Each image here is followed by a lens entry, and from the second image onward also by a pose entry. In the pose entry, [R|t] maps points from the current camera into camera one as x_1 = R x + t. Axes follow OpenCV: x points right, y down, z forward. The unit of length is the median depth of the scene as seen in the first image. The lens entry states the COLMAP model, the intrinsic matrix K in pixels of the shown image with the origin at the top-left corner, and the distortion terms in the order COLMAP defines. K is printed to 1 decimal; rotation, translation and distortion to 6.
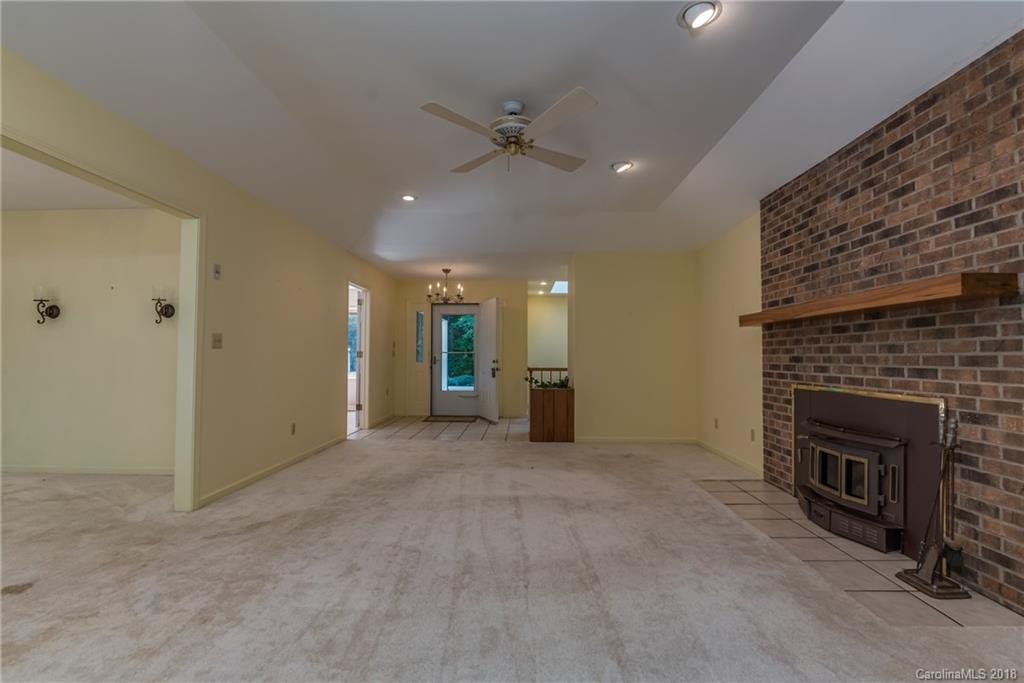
lens RADIAL K [[456.3, 0, 513.2], [0, 456.3, 343.4], [0, 0, 1]] dist [-0.001724, -0.001631]
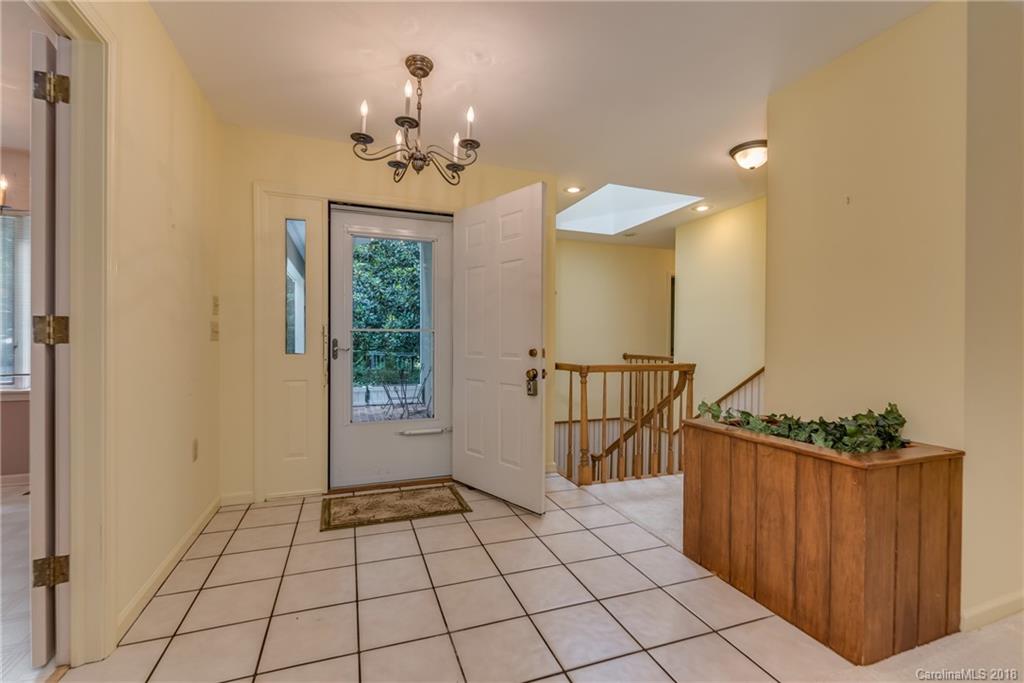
lens RADIAL K [[456.3, 0, 511.8], [0, 456.3, 342.7], [0, 0, 1]] dist [-0.001724, -0.001631]
pose [[0.936292, -0.000368, 0.351222, -0.164881], [-0.011837, 0.999398, 0.032604, 0.016710], [-0.351023, -0.034684, 0.935724, 0.572643]]
